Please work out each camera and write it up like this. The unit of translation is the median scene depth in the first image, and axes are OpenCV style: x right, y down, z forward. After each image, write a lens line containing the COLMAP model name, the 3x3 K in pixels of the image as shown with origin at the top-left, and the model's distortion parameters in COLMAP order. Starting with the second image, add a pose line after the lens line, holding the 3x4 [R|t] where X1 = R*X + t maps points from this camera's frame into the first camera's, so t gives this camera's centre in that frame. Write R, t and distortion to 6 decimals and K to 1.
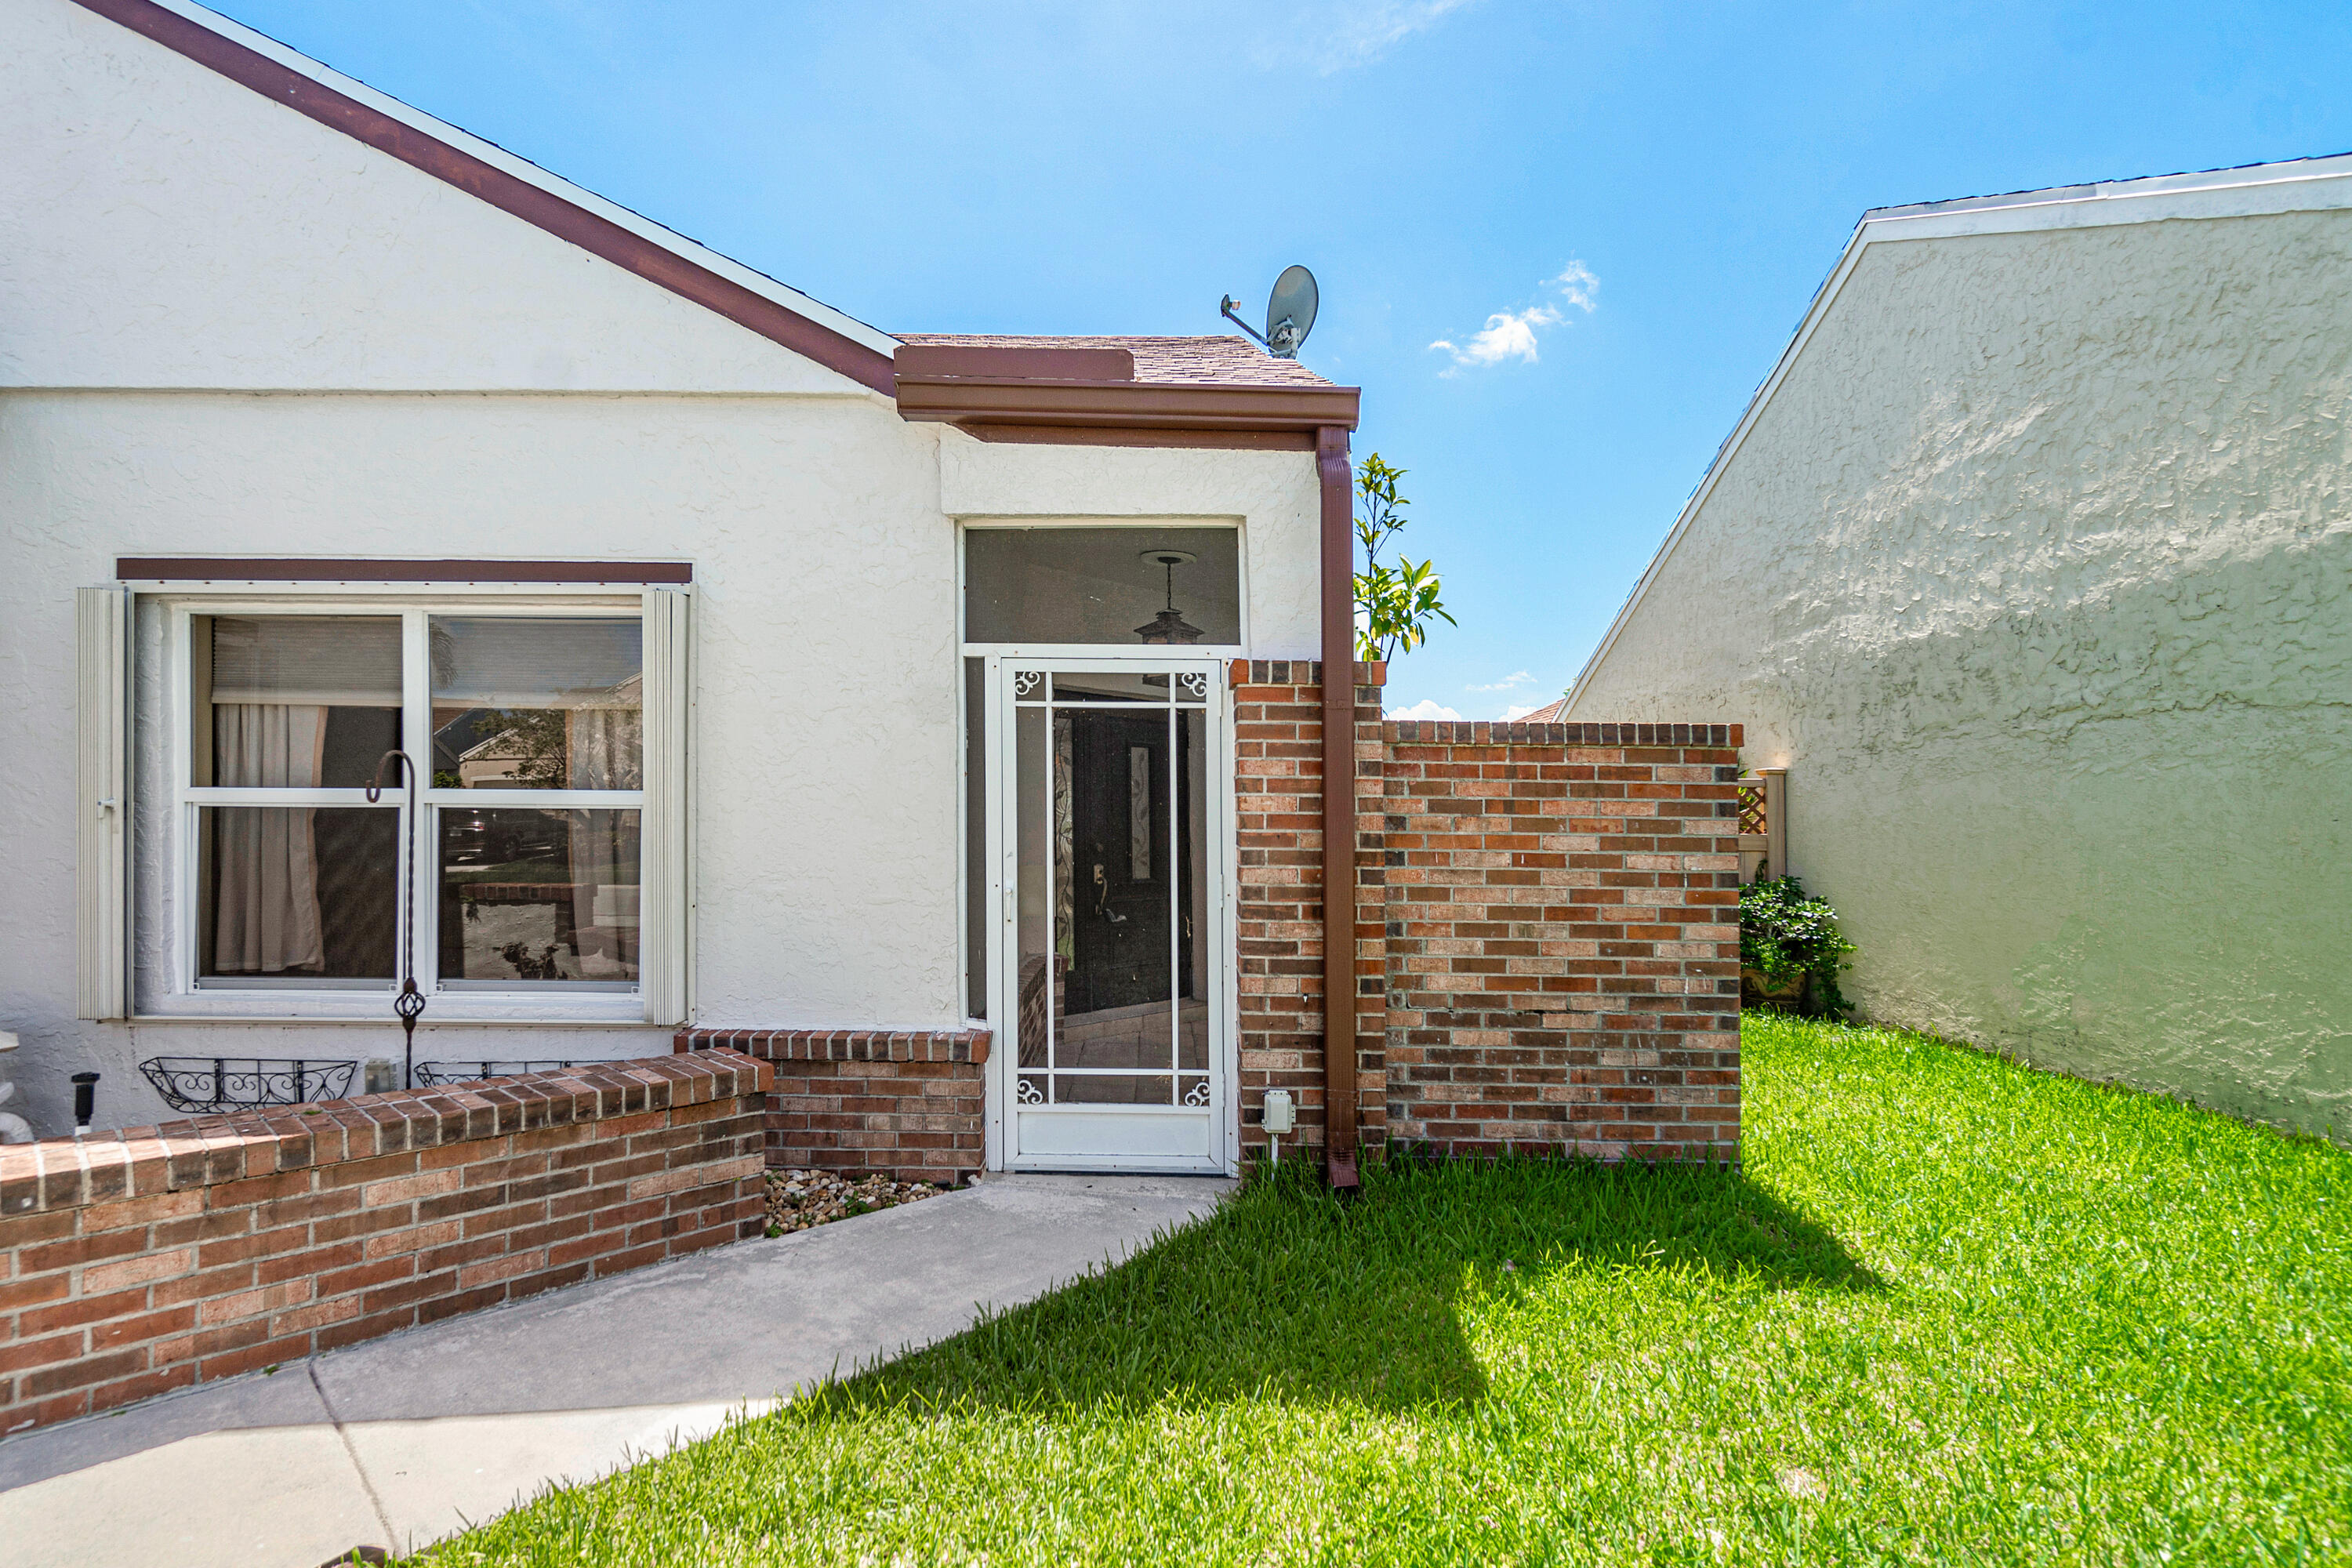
lens RADIAL K [[892.4, 0, 1173.1], [0, 892.4, 729.0], [0, 0, 1]] dist [0.001317, -0.003368]
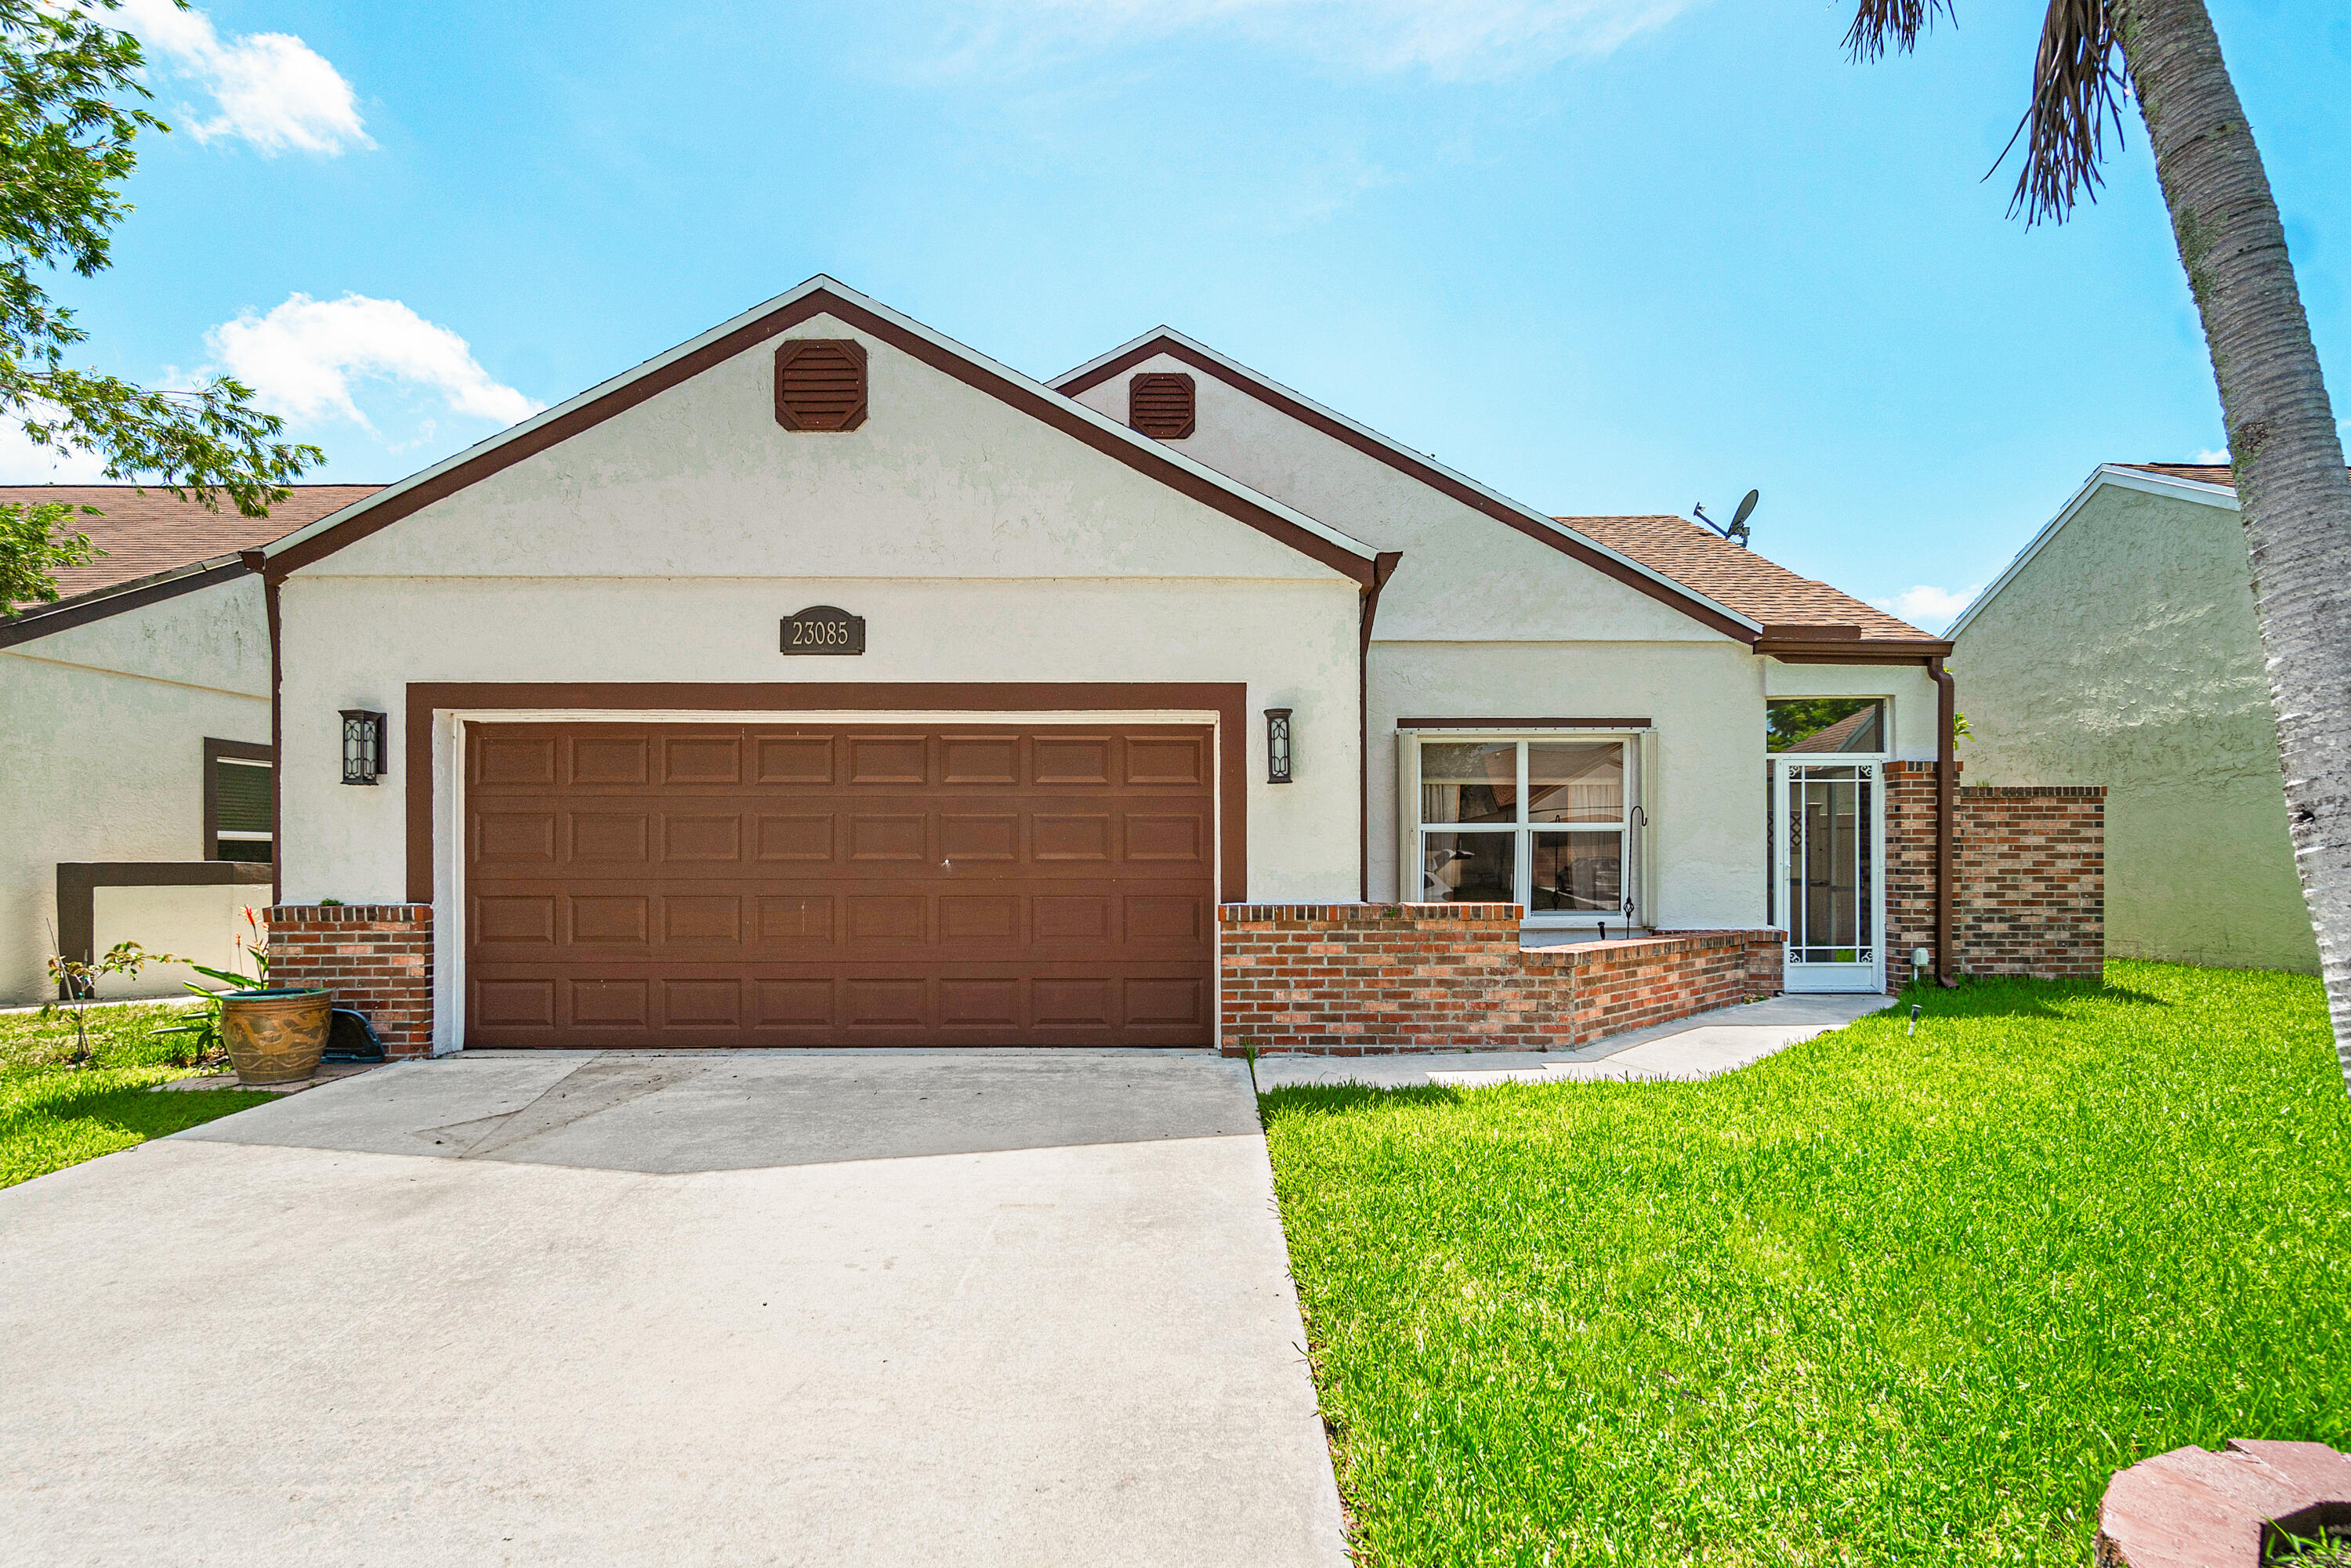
lens RADIAL K [[1057.8, 0, 1175.5], [0, 1057.8, 784.0], [0, 0, 1]] dist [0.002677, 0.000539]
pose [[0.998114, -0.012045, 0.060193, -1.858691], [0.010671, 0.999676, 0.023106, -0.097370], [-0.060452, -0.022420, 0.997919, -1.518968]]
